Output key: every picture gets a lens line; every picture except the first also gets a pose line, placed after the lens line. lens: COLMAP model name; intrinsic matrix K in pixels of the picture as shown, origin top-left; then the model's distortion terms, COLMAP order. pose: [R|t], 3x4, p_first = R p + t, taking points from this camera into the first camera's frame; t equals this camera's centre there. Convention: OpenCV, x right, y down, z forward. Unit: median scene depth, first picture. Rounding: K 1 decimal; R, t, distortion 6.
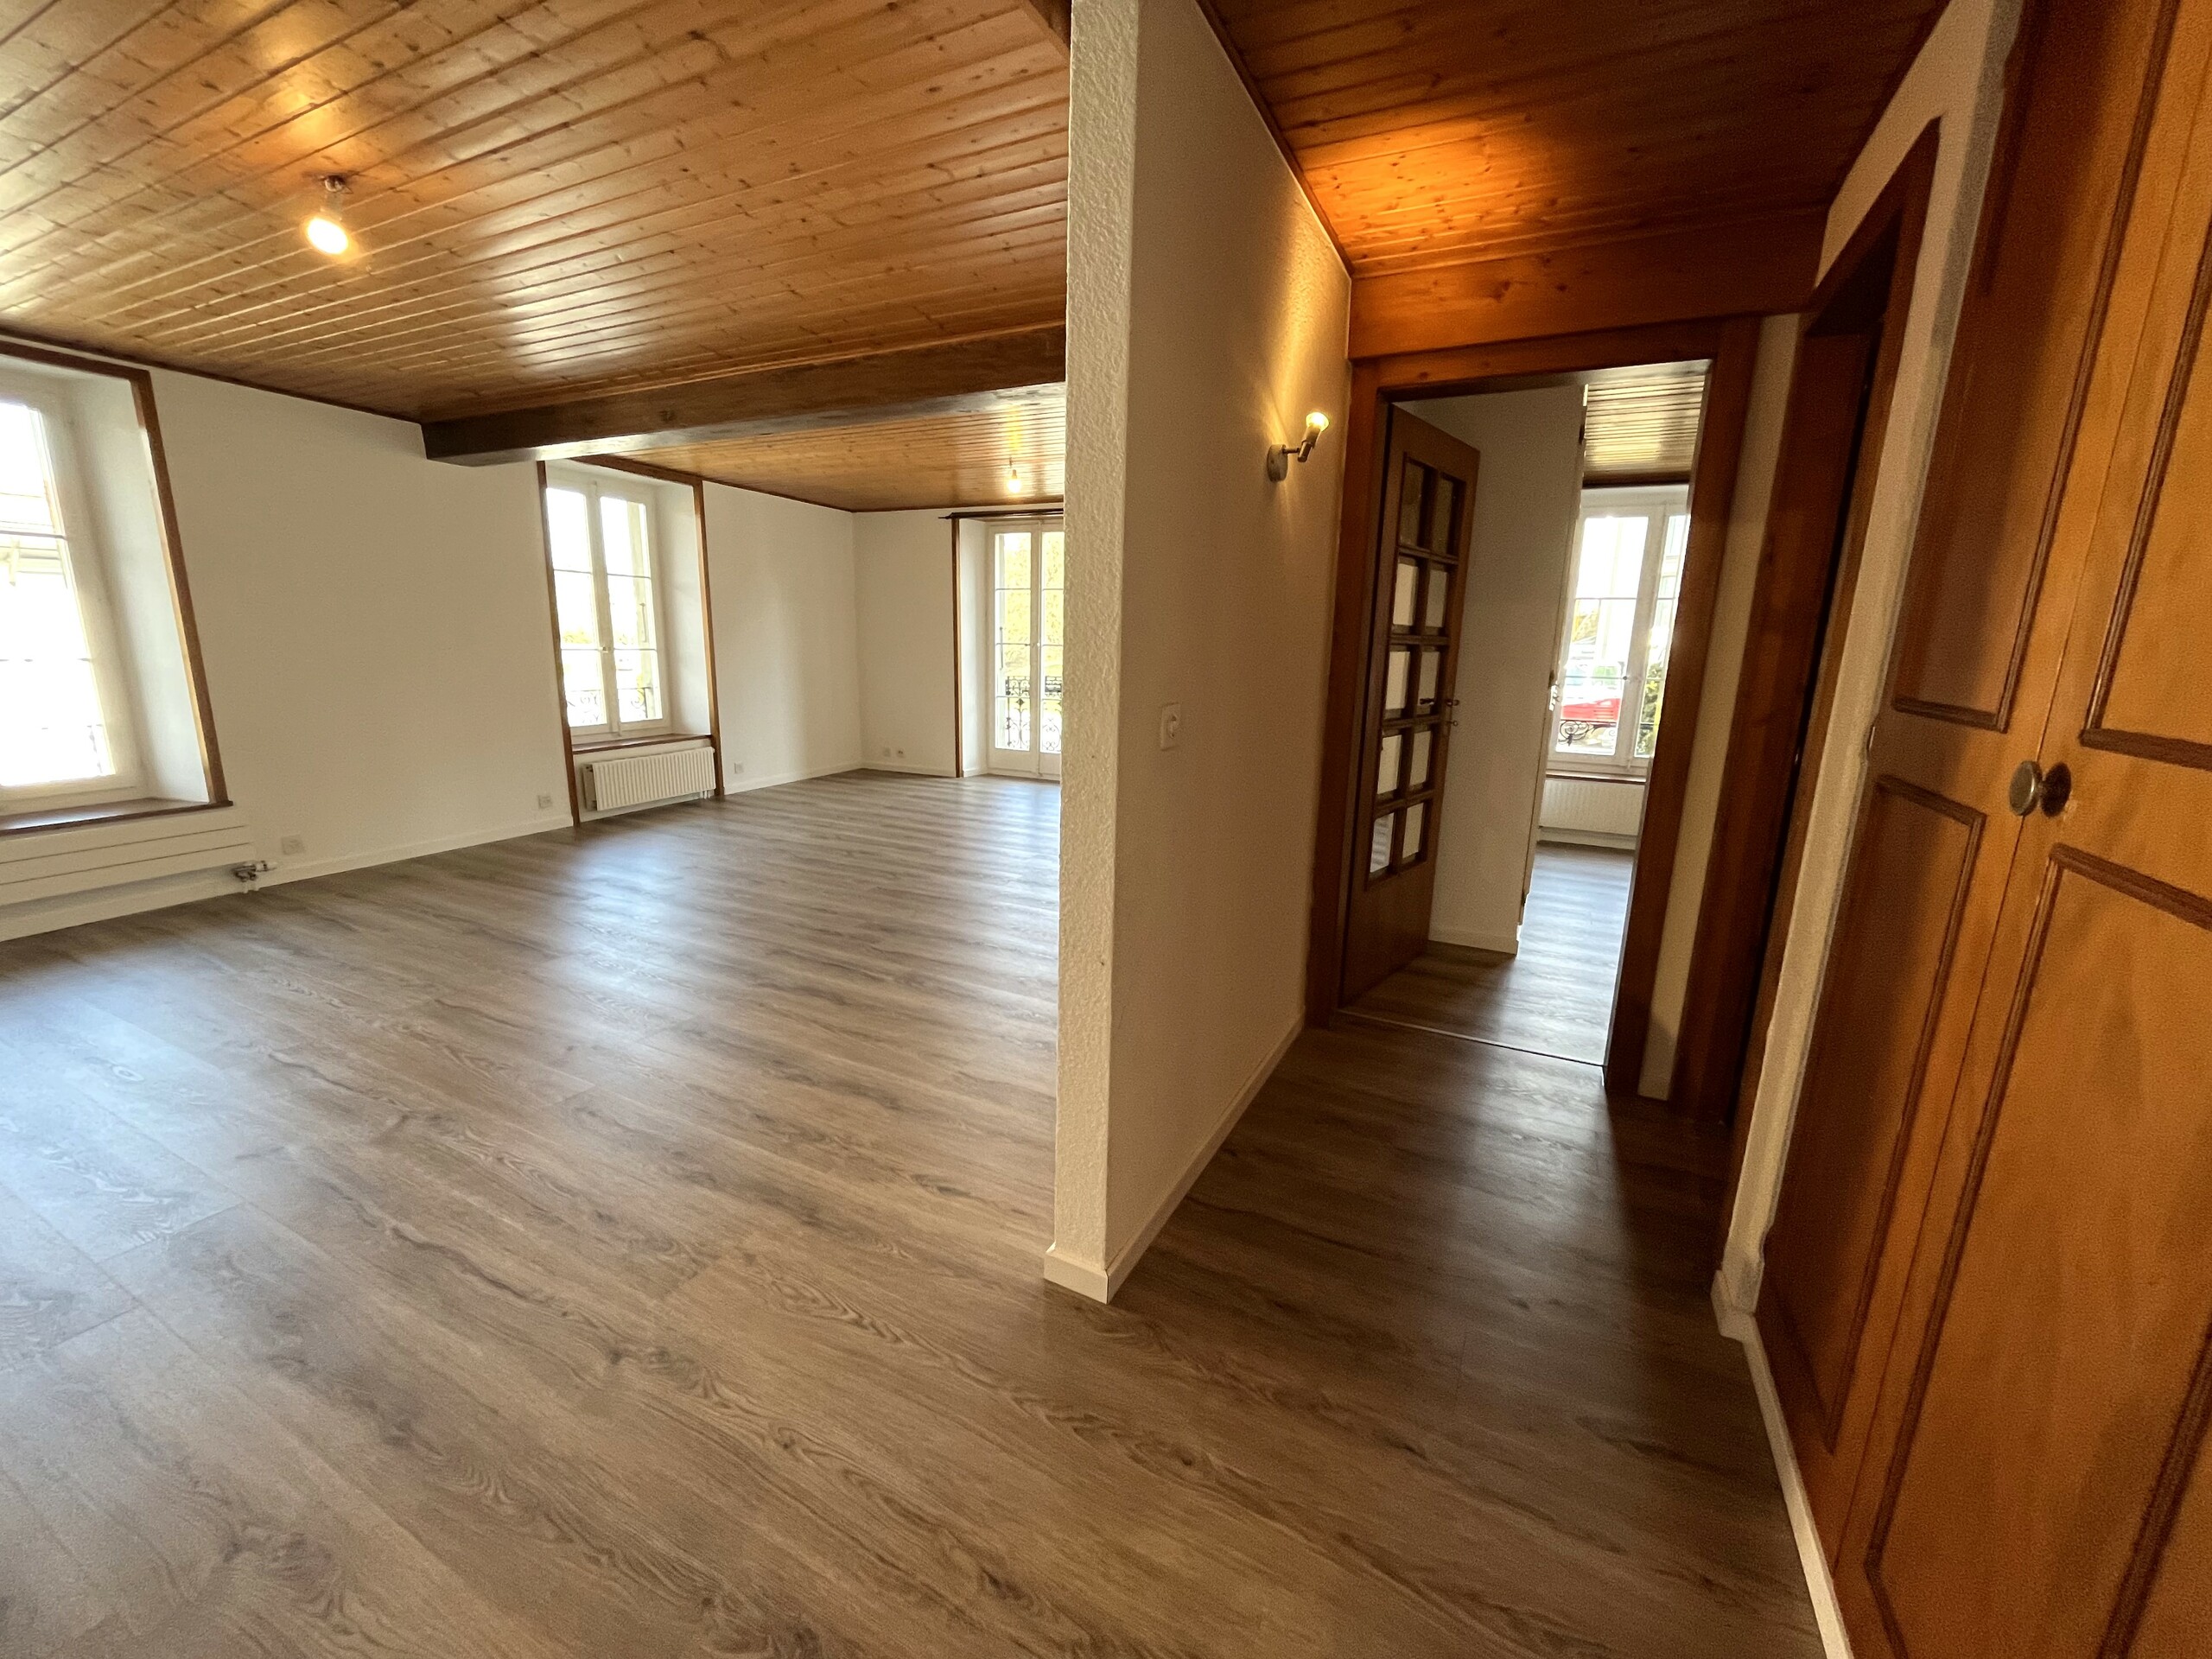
lens RADIAL K [[892.3, 0, 1096.3], [0, 892.3, 816.3], [0, 0, 1]] dist [-0.000016, -0.000158]
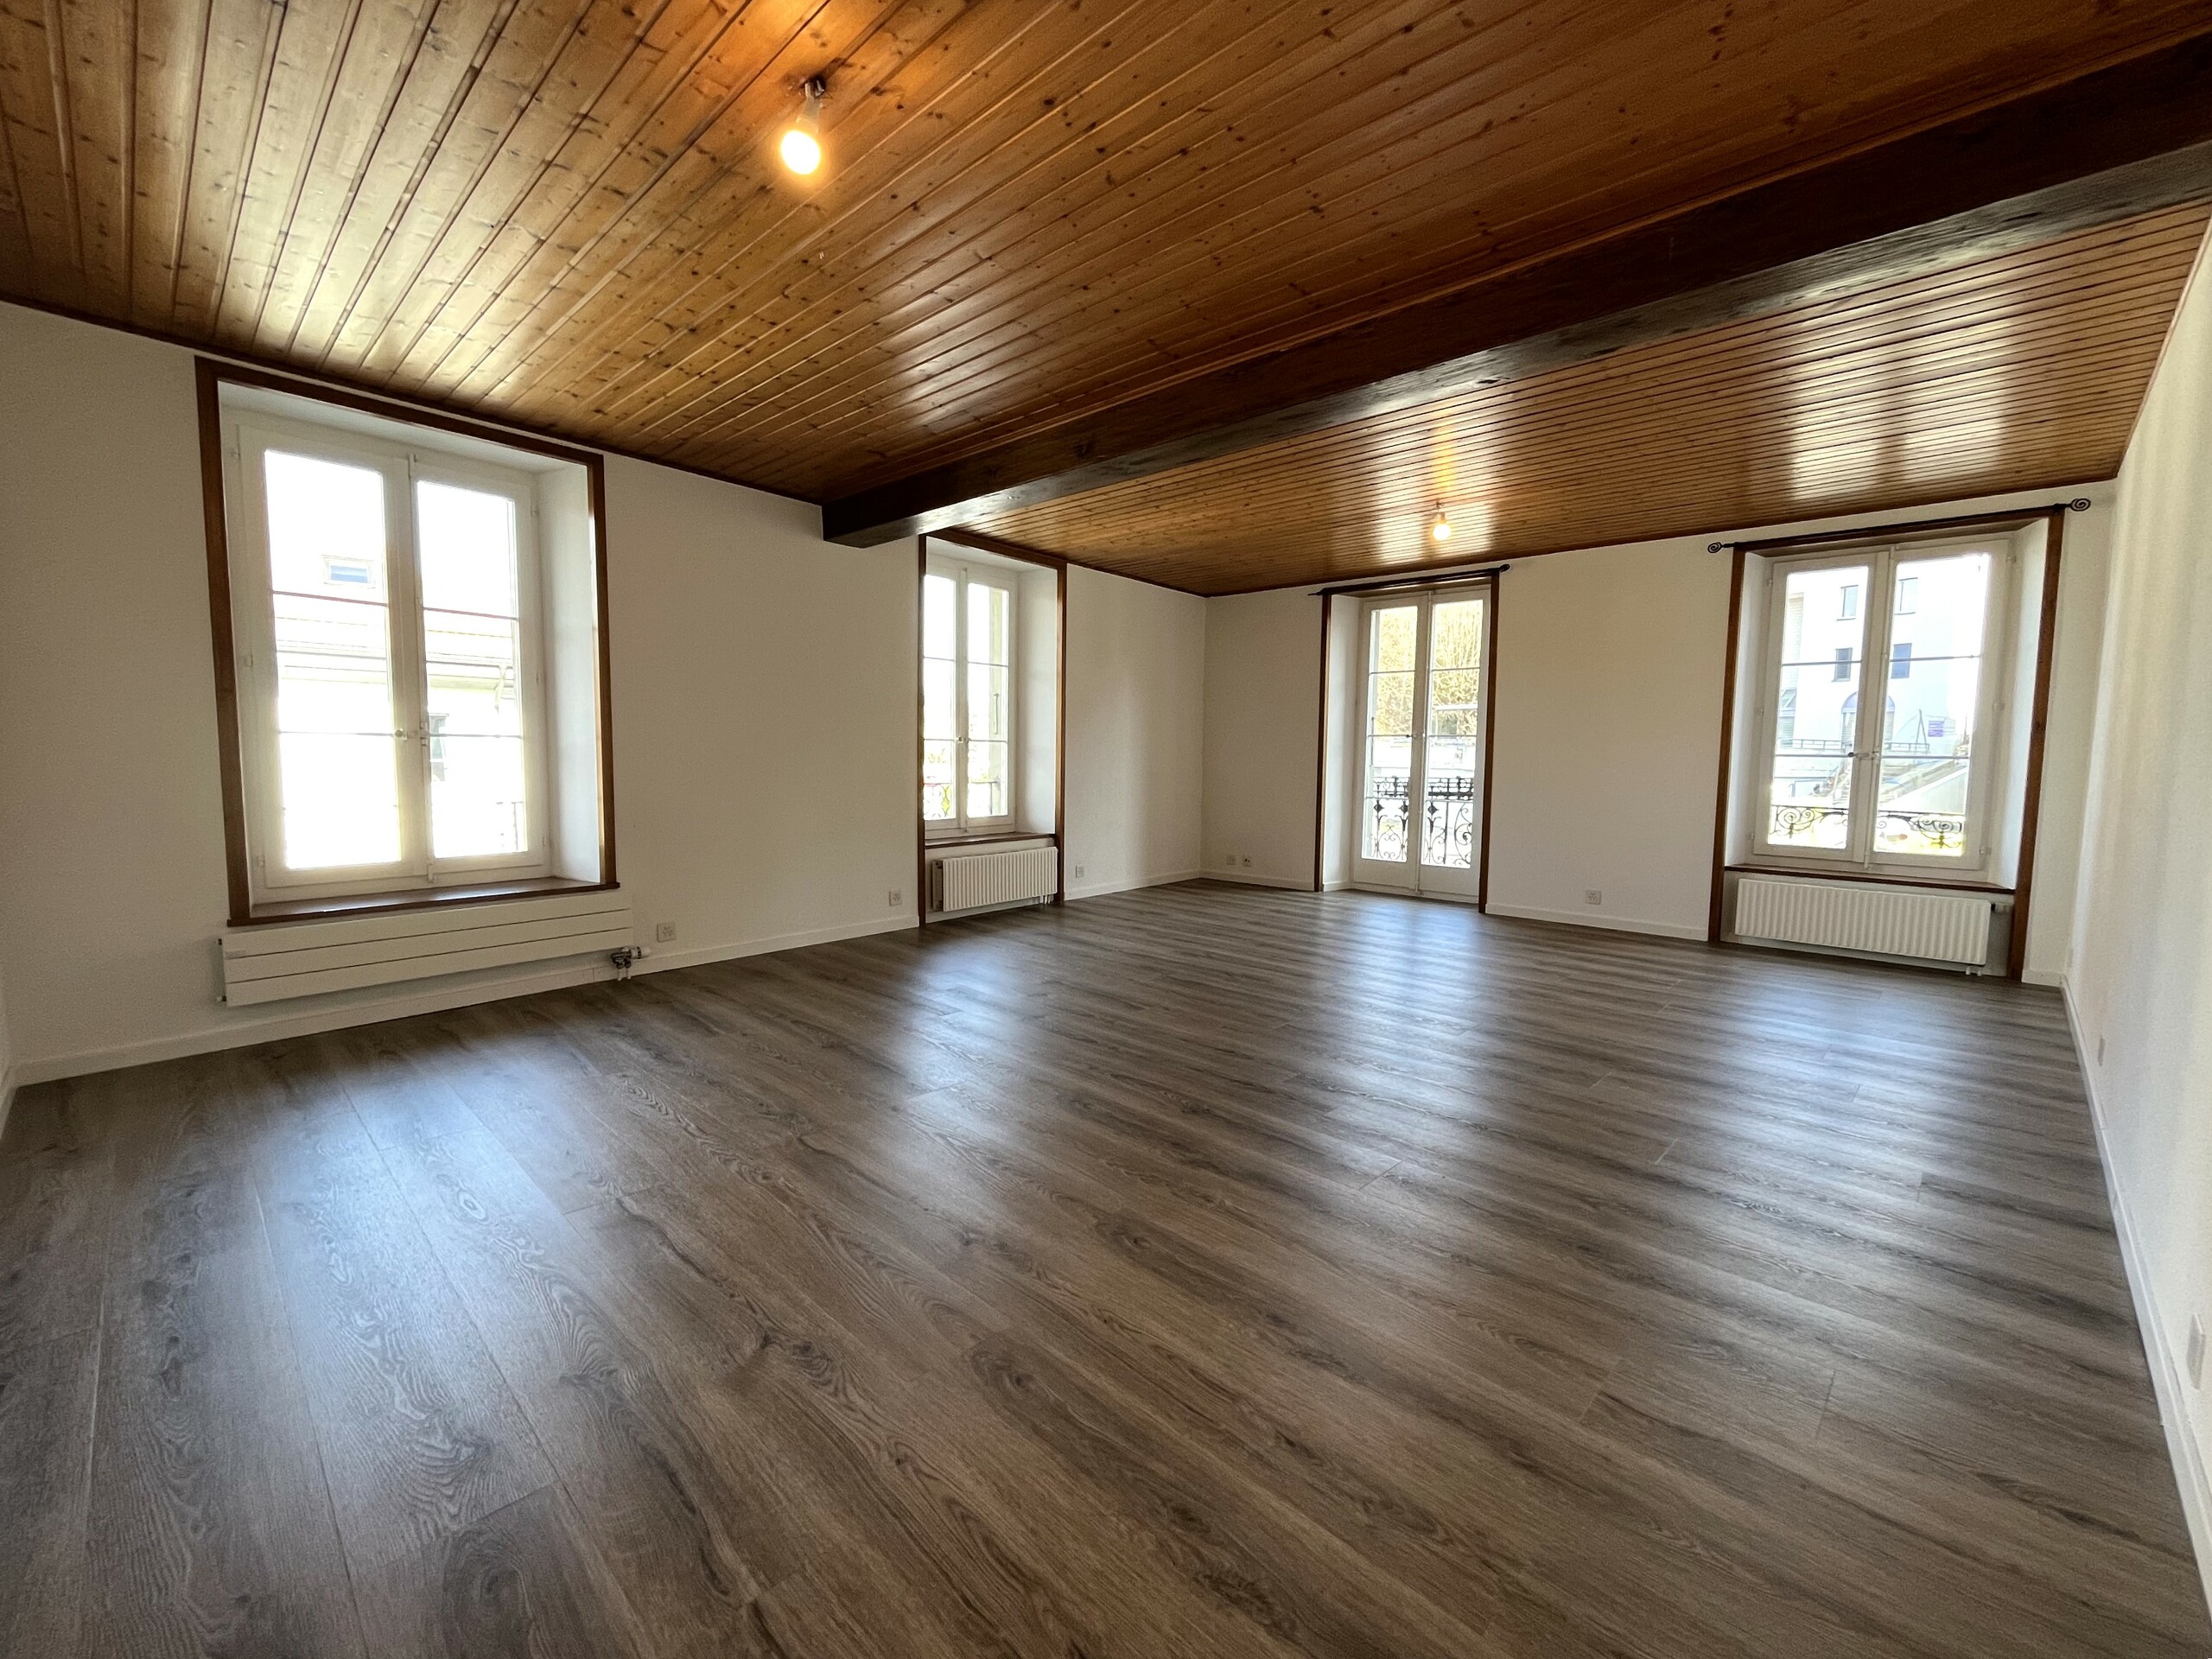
lens RADIAL K [[892.3, 0, 1096.3], [0, 892.3, 816.3], [0, 0, 1]] dist [-0.000016, -0.000158]
pose [[0.959510, 0.012077, -0.281417, -0.193809], [-0.050370, 0.990333, -0.129240, 0.009588], [0.277136, 0.138182, 0.950843, 0.205401]]
